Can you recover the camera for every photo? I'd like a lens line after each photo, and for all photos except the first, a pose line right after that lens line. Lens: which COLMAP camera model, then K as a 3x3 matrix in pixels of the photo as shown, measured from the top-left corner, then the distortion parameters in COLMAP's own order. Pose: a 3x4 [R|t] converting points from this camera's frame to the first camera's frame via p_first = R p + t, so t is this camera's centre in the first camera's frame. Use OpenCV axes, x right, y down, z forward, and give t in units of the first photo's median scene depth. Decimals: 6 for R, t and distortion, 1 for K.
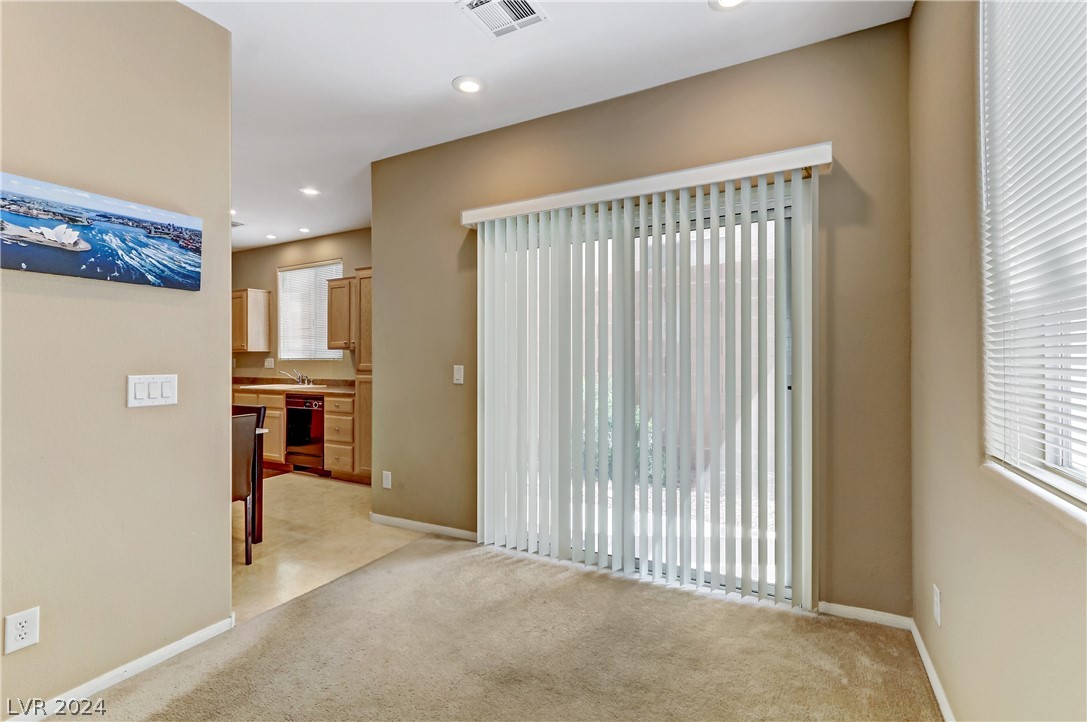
lens RADIAL K [[494.2, 0, 544.9], [0, 494.2, 357.4], [0, 0, 1]] dist [-0.001263, 0.000198]
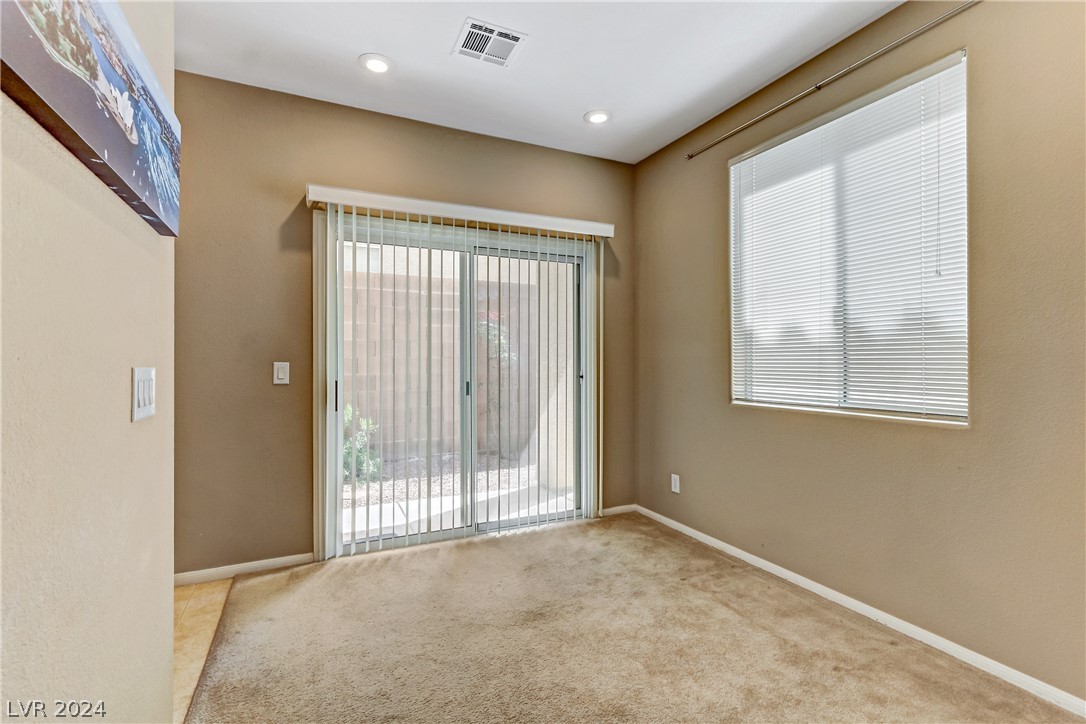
lens RADIAL K [[485.8, 0, 532.9], [0, 485.8, 361.0], [0, 0, 1]] dist [0.000430, 0.000098]
pose [[0.602151, 0.008231, 0.798340, -0.742678], [-0.001955, 0.999959, -0.008836, 0.026200], [-0.798380, 0.003760, 0.602142, 0.205048]]
